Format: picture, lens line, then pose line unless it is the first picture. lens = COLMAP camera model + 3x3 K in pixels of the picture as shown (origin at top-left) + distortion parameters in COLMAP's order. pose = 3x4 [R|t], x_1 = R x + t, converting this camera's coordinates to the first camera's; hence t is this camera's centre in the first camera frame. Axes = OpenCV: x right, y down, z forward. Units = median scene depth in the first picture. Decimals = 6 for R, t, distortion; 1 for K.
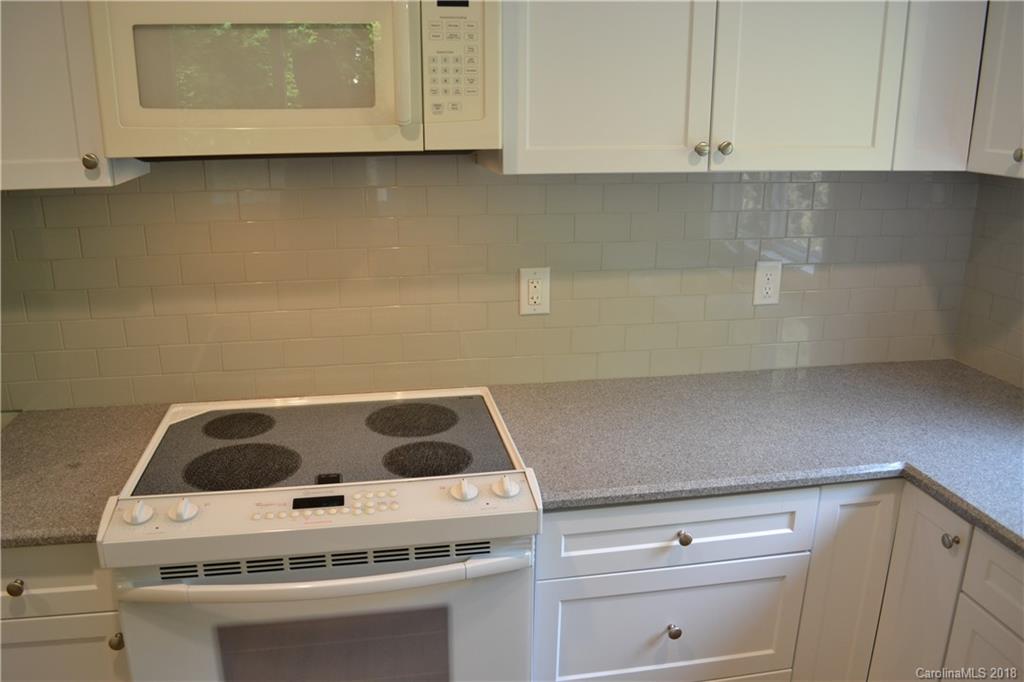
lens RADIAL K [[814.8, 0, 497.8], [0, 814.8, 340.9], [0, 0, 1]] dist [-0.085129, 0.016266]
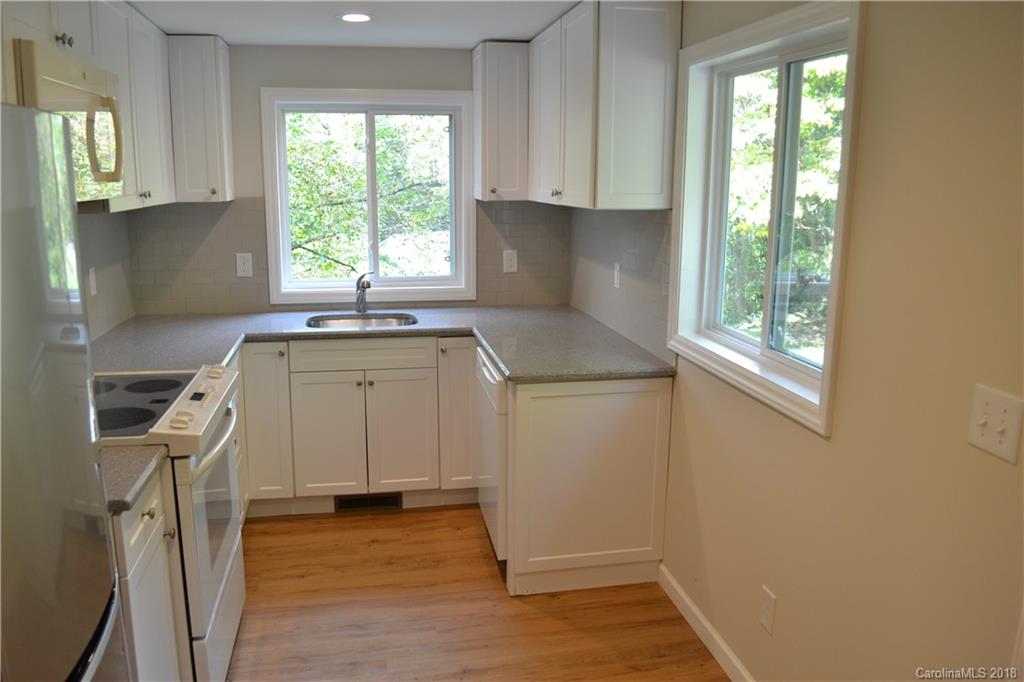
lens RADIAL K [[814.8, 0, 497.8], [0, 814.8, 340.9], [0, 0, 1]] dist [-0.085129, 0.016266]
pose [[0.008225, -0.198486, 0.980069, -1.615189], [0.279400, 0.941523, 0.188335, -0.046844], [-0.960139, 0.272282, 0.063202, 0.220491]]
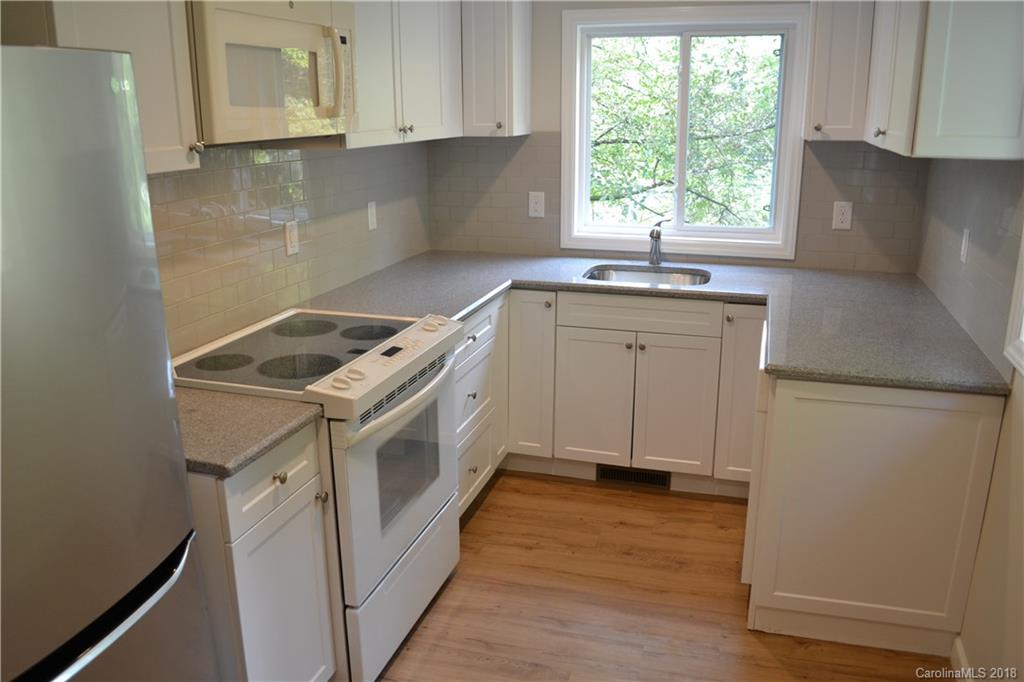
lens RADIAL K [[814.8, 0, 497.8], [0, 814.8, 340.9], [0, 0, 1]] dist [-0.085129, 0.016266]
pose [[0.476209, -0.247477, 0.843789, -1.274423], [0.257826, 0.956702, 0.135084, 0.015188], [-0.840685, 0.153222, 0.519396, -0.006669]]
